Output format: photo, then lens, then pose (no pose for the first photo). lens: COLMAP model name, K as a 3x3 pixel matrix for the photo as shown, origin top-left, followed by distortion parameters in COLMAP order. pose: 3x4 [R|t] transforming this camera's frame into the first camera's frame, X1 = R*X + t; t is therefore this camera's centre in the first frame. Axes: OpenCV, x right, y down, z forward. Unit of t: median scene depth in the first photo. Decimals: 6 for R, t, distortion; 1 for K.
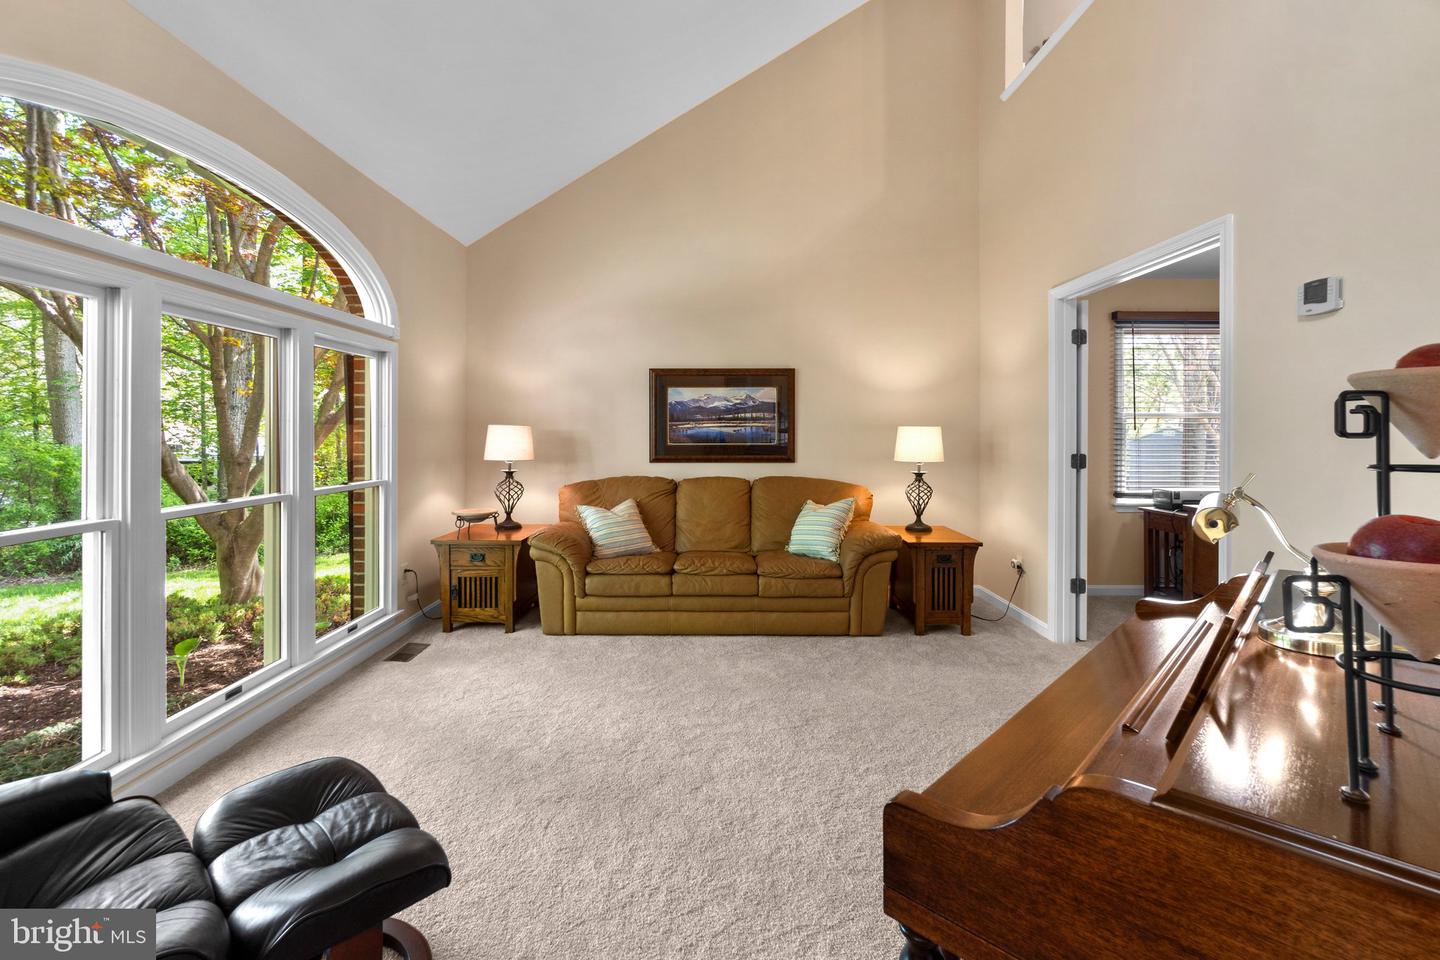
lens RADIAL K [[621.3, 0, 719.0], [0, 621.3, 430.9], [0, 0, 1]] dist [-0.006421, -0.000414]
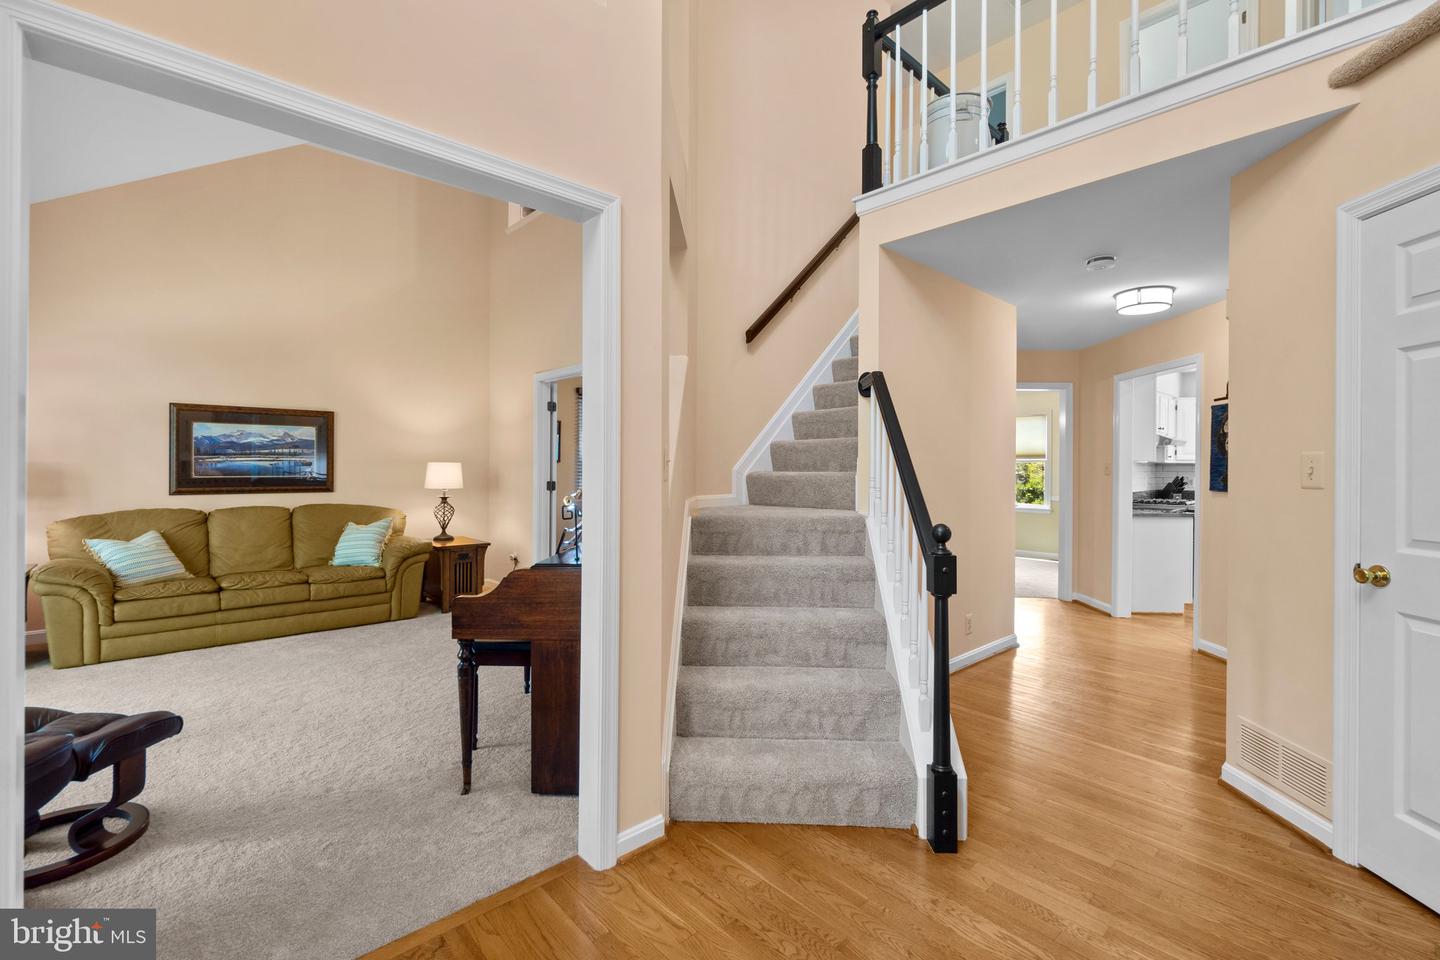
lens RADIAL K [[621.3, 0, 719.1], [0, 621.3, 470.6], [0, 0, 1]] dist [-0.006421, -0.000414]
pose [[0.731498, 0.001757, 0.681841, -0.161841], [-0.007882, 0.999952, 0.005880, -0.002409], [-0.681798, -0.009676, 0.731476, -0.396293]]
